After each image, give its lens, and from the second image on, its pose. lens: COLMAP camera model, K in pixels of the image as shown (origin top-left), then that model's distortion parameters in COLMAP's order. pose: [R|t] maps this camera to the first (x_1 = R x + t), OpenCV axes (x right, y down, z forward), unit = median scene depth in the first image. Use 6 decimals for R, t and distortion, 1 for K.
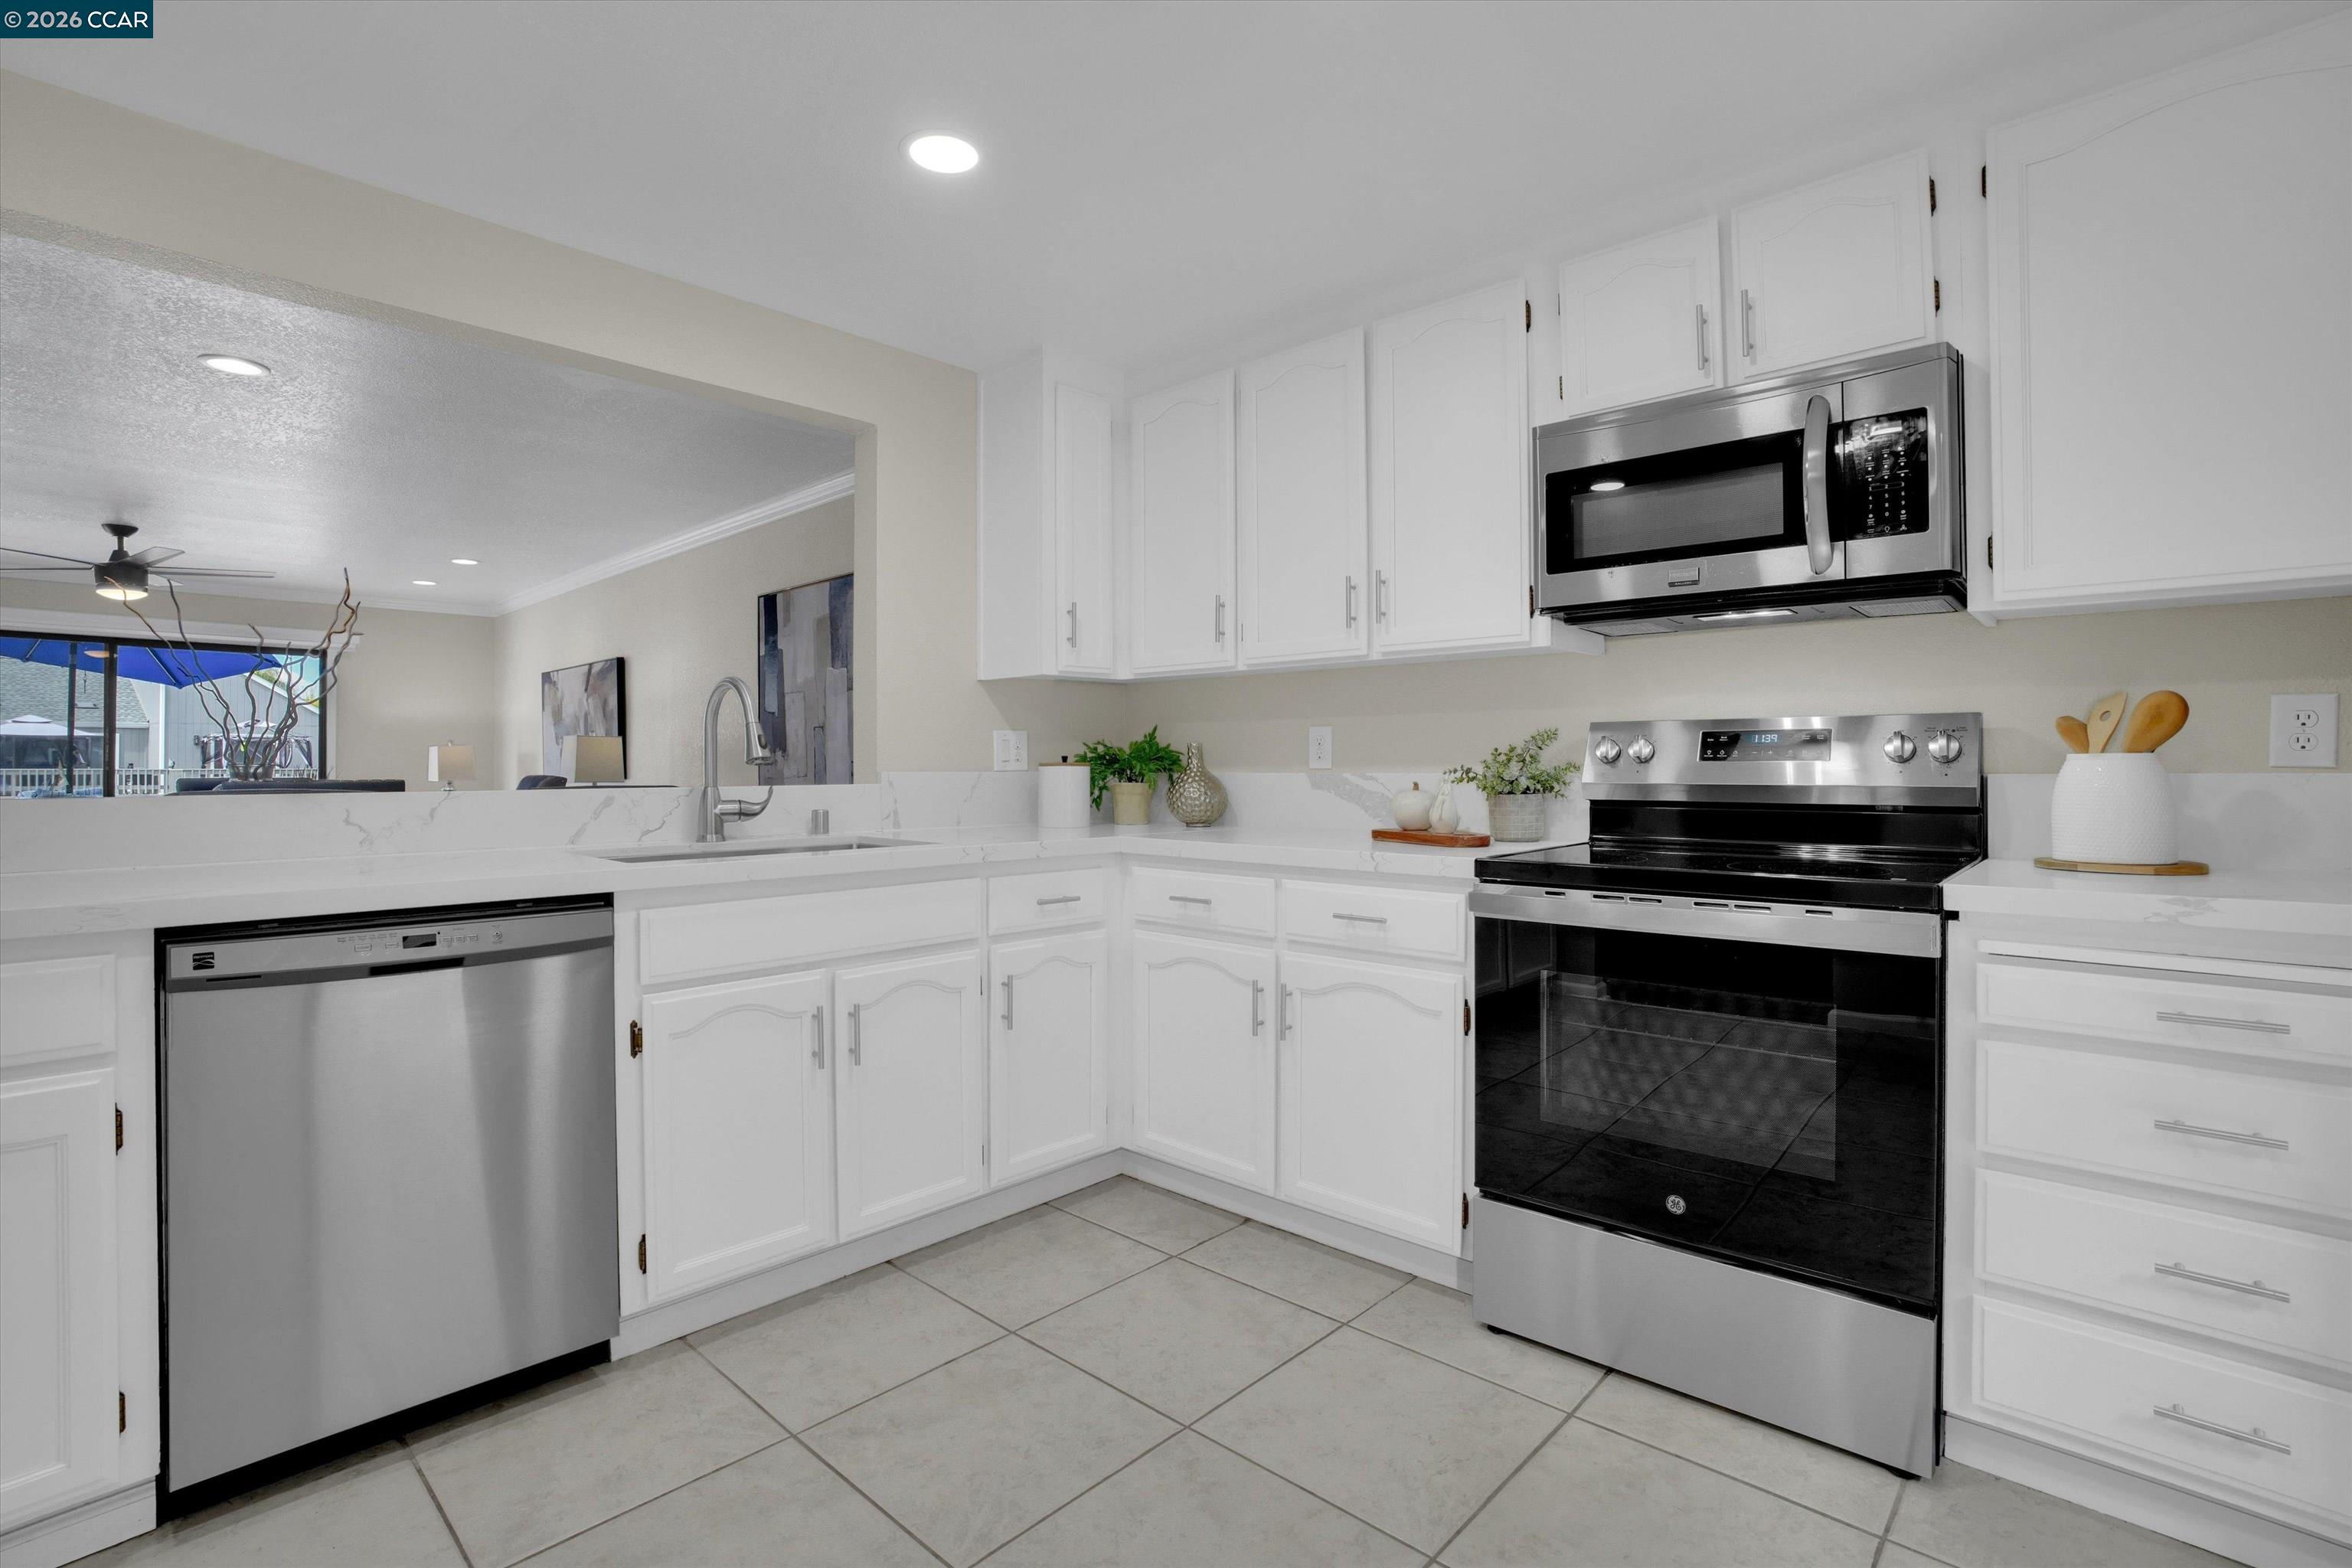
lens RADIAL K [[1098.1, 0, 1173.1], [0, 1098.1, 759.3], [0, 0, 1]] dist [-0.065938, 0.022108]
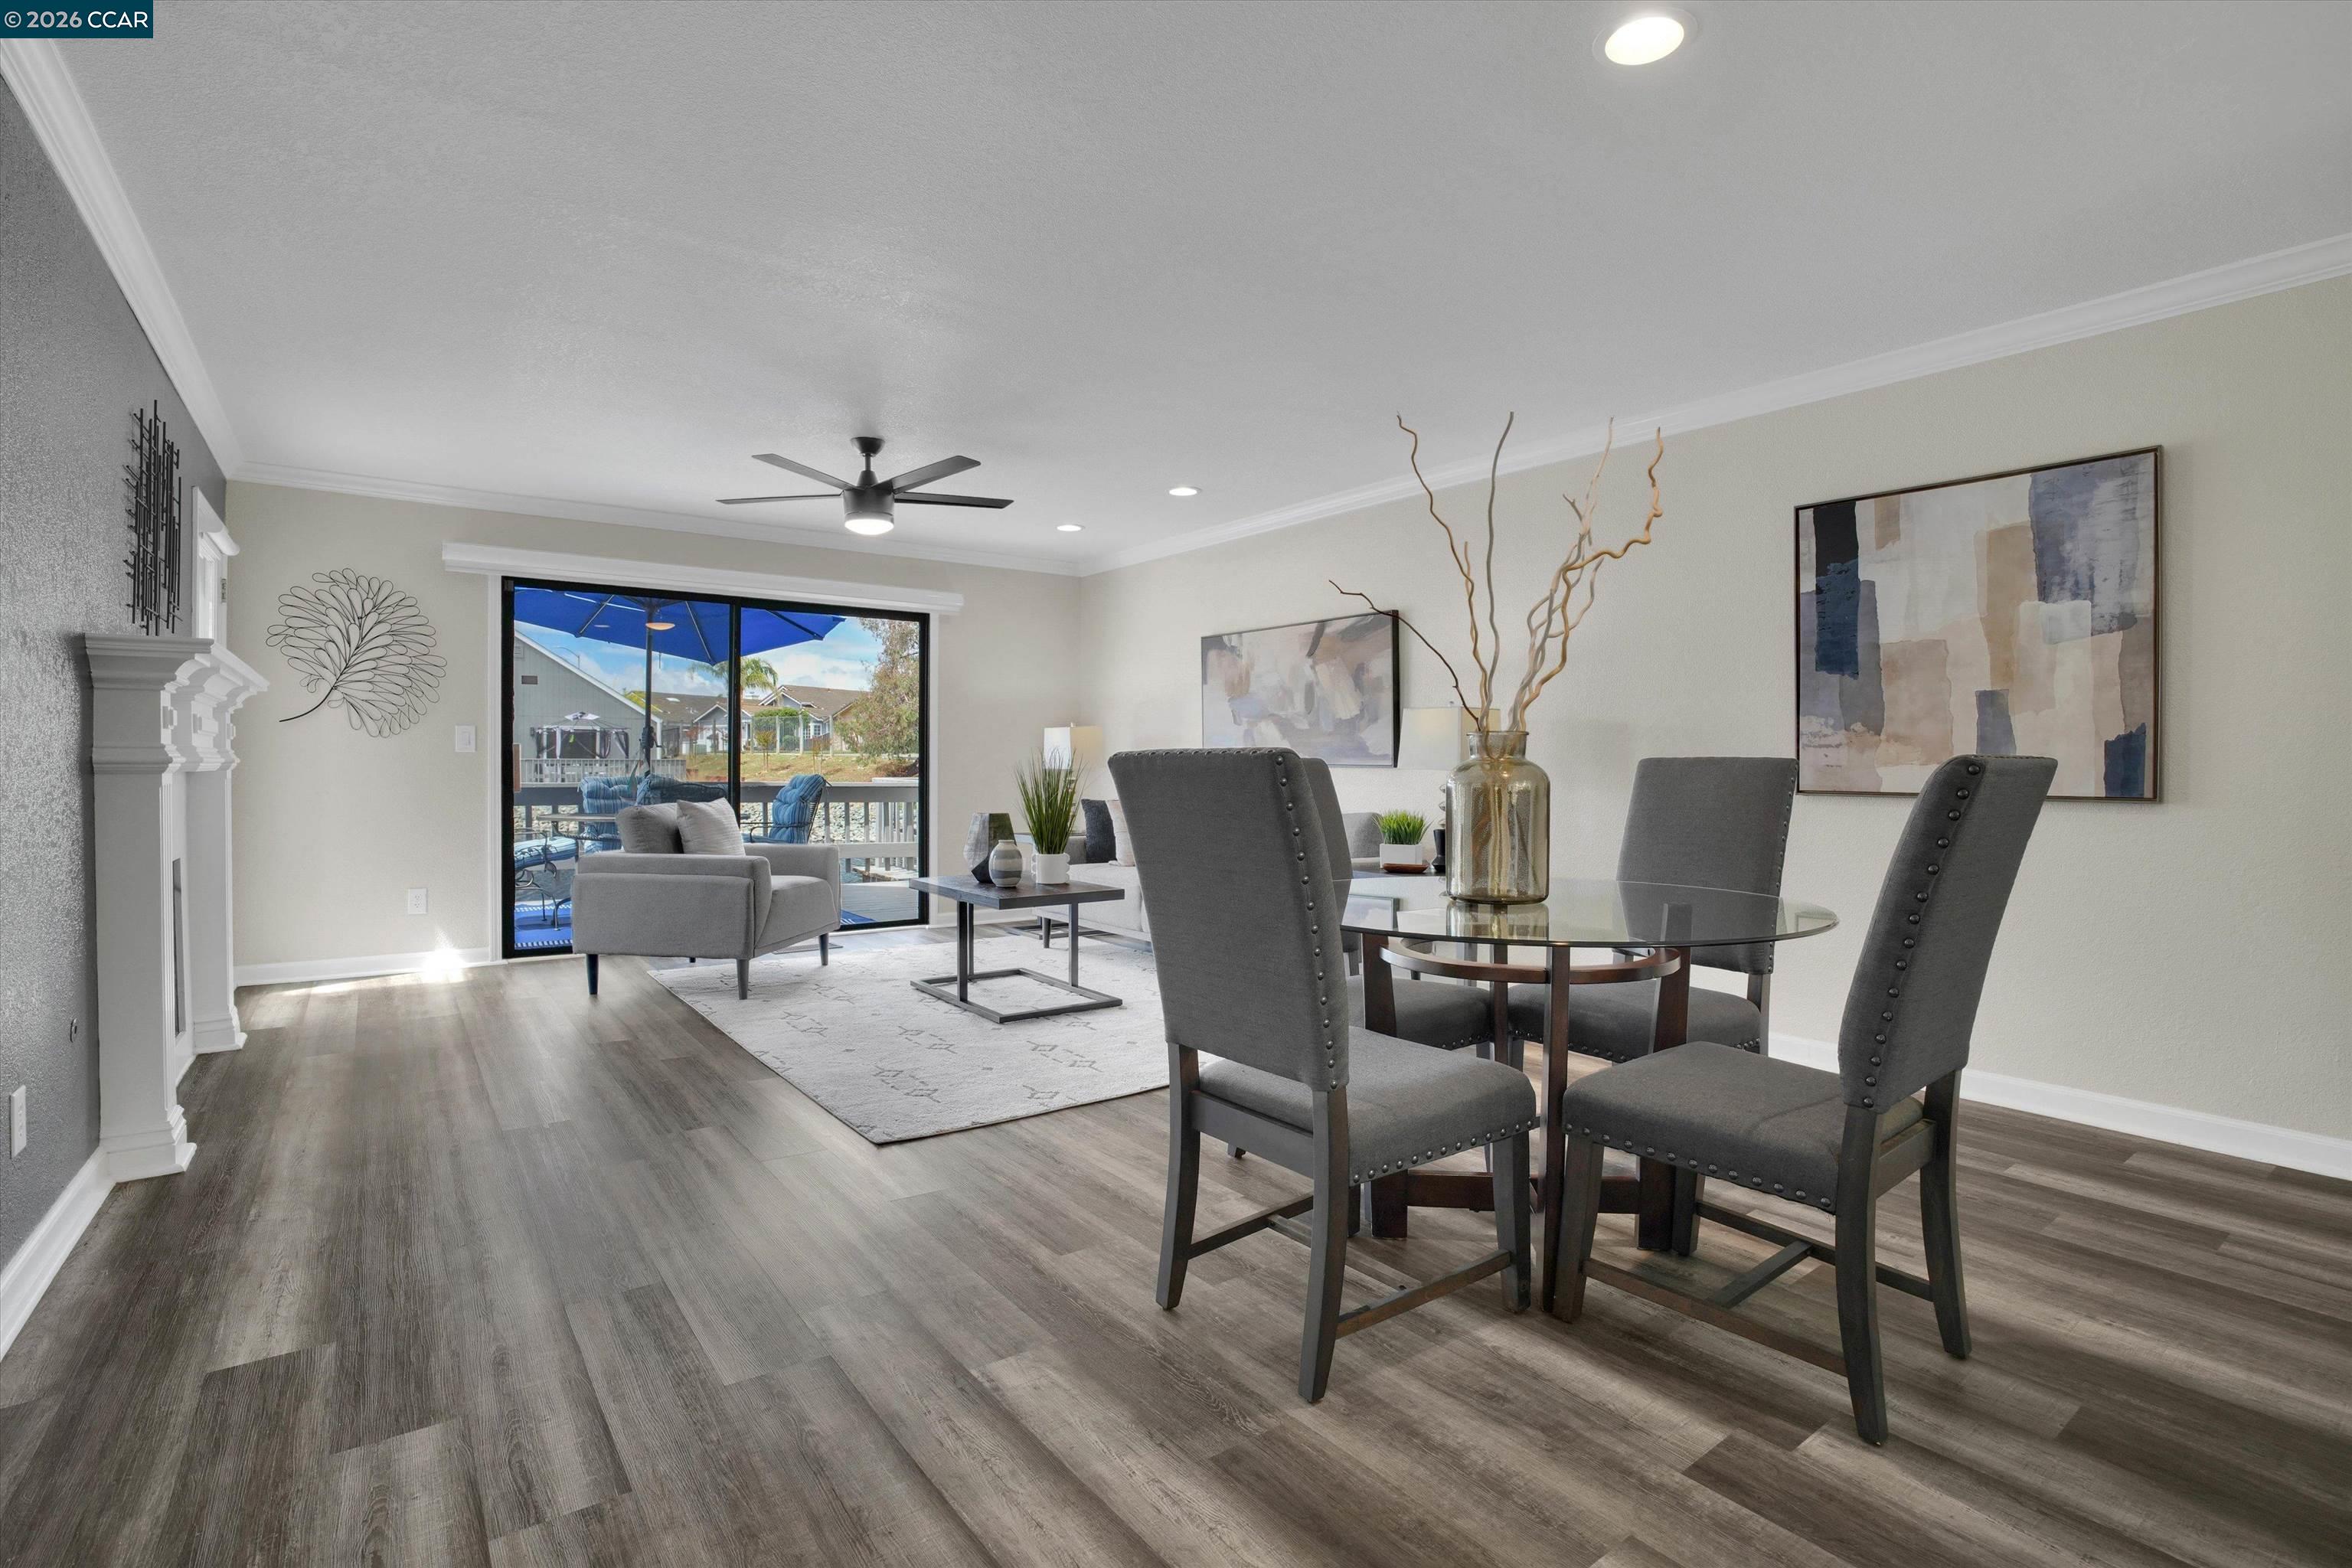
lens RADIAL K [[1098.1, 0, 1167.1], [0, 1098.1, 775.4], [0, 0, 1]] dist [-0.065938, 0.022108]
pose [[0.984817, 0.008954, -0.173364, -1.468695], [-0.005838, 0.999812, 0.018476, 0.029869], [0.173497, -0.017183, 0.984685, 0.529754]]
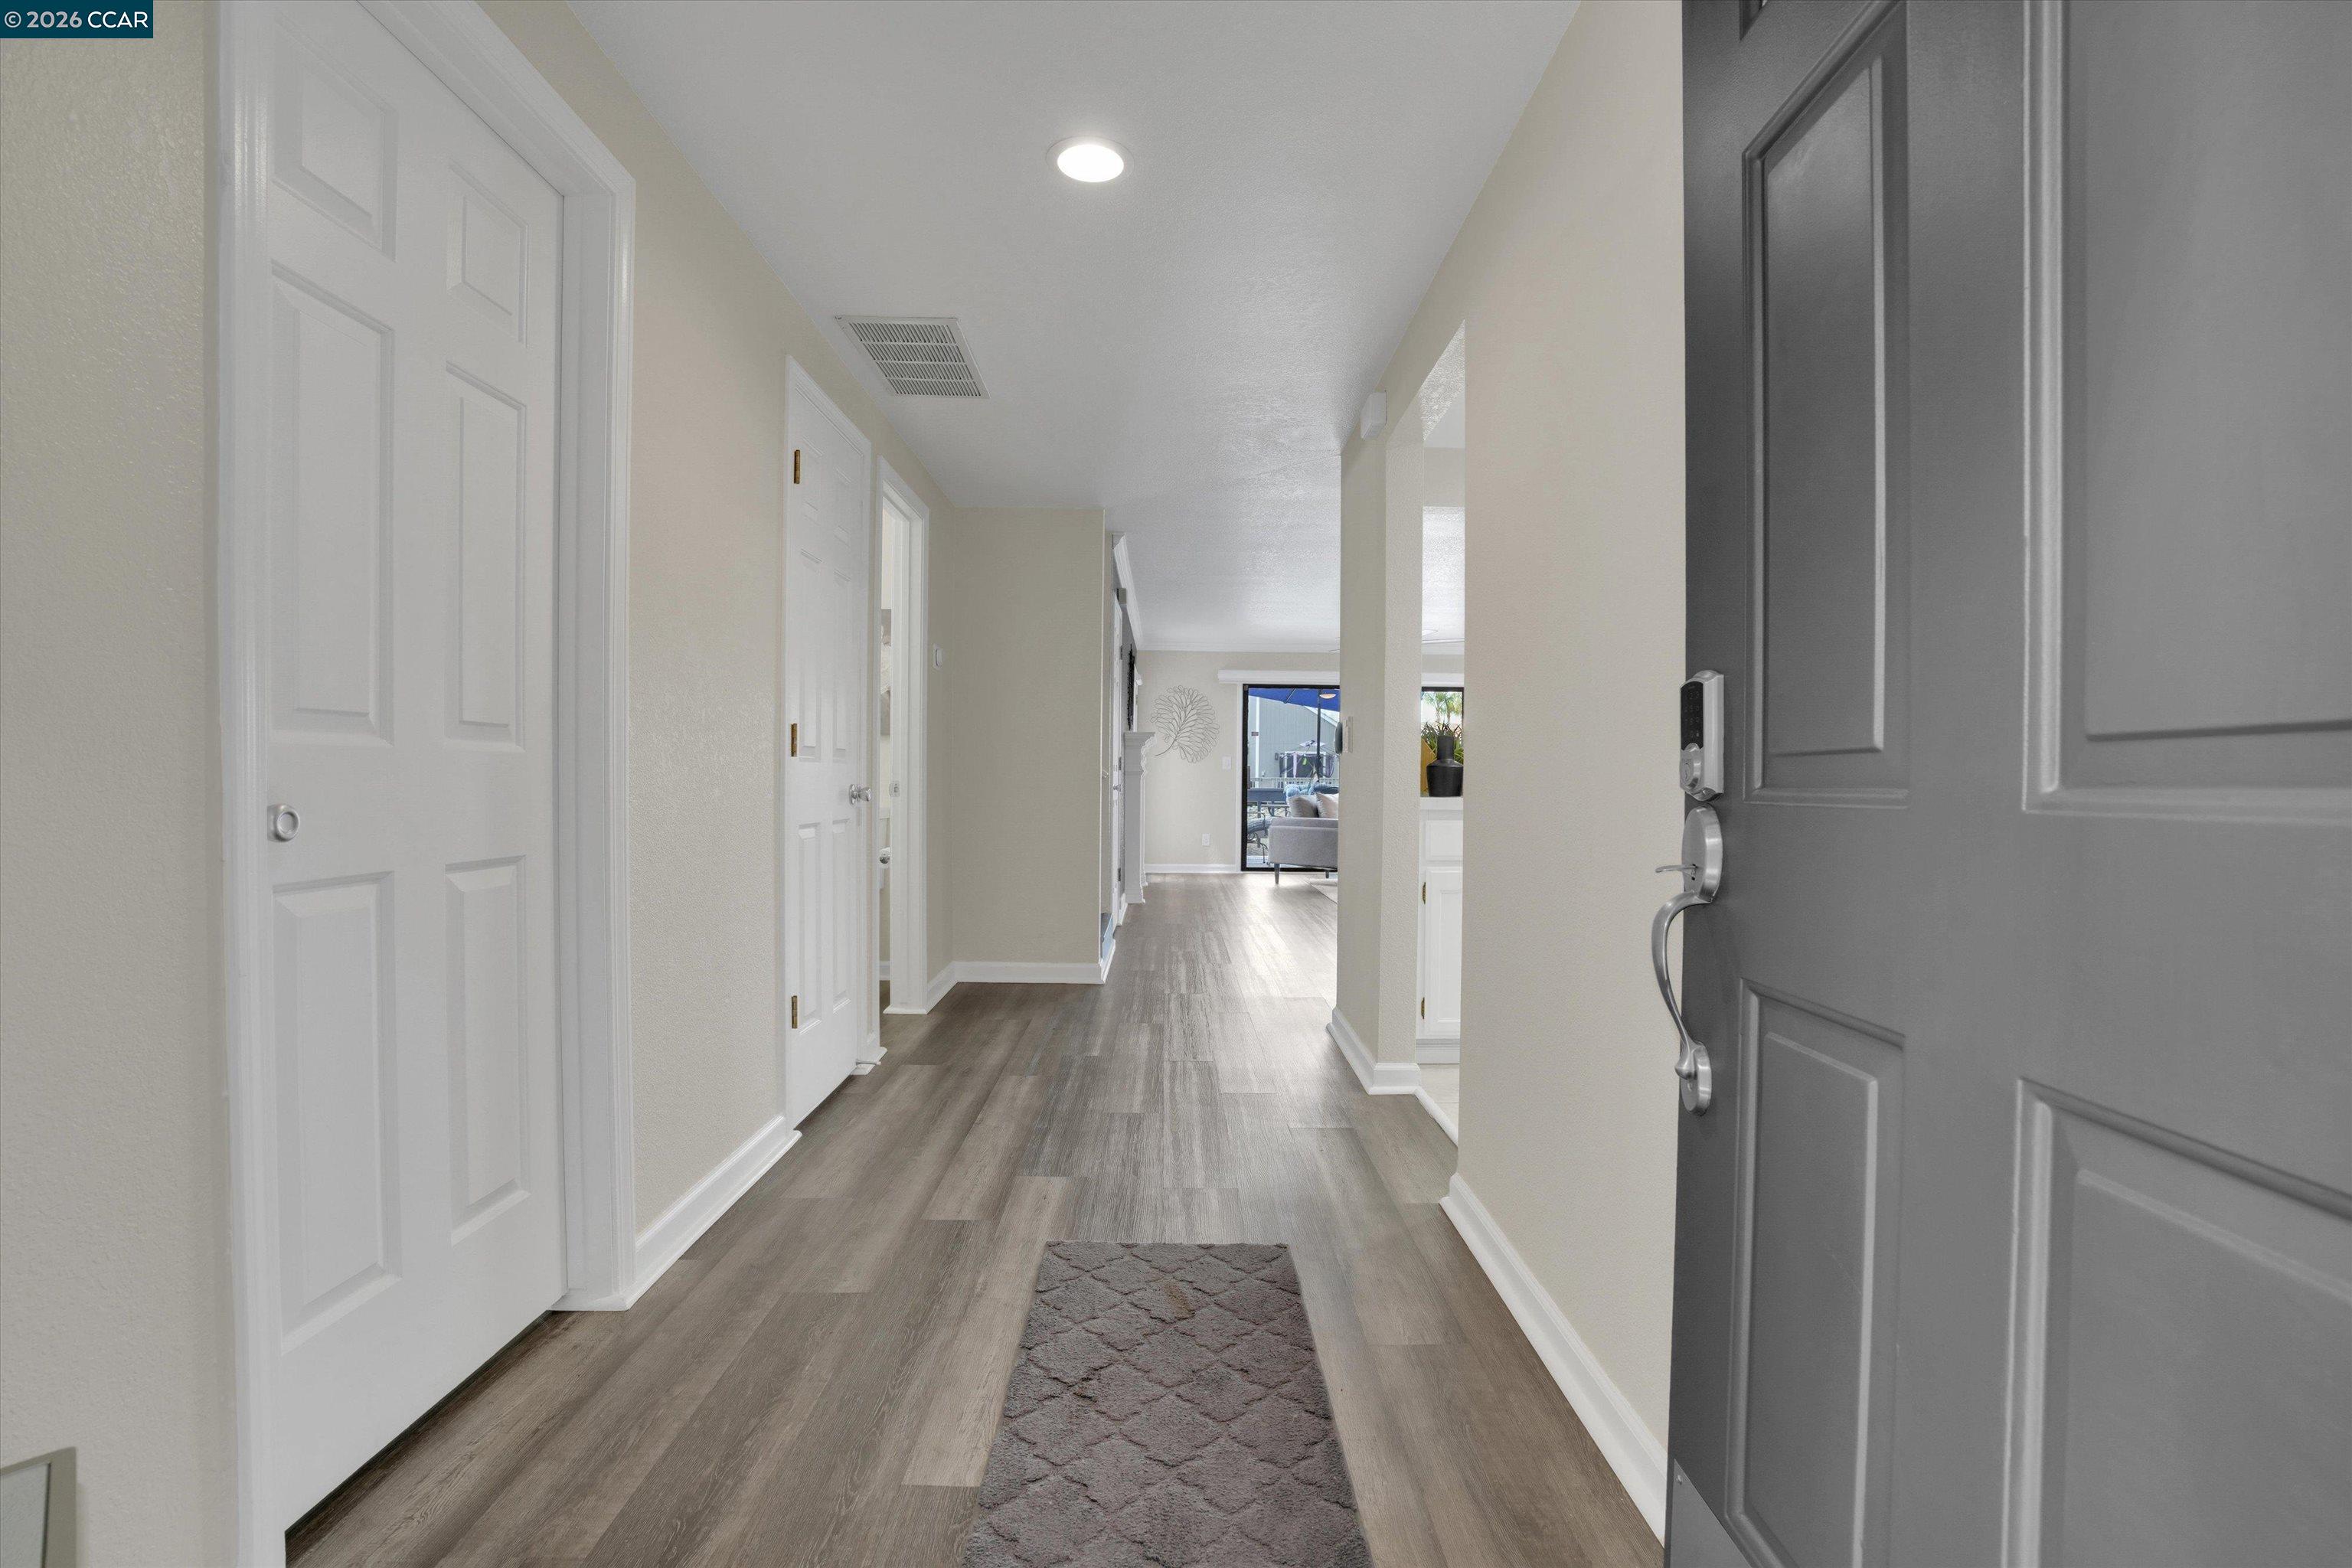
lens RADIAL K [[1098.1, 0, 1166.8], [0, 1098.1, 782.9], [0, 0, 1]] dist [-0.065938, 0.022108]
pose [[0.687715, 0.011567, -0.725889, -0.036505], [-0.006665, 0.999932, 0.009619, 0.044641], [0.725950, -0.001777, 0.687745, -0.969710]]
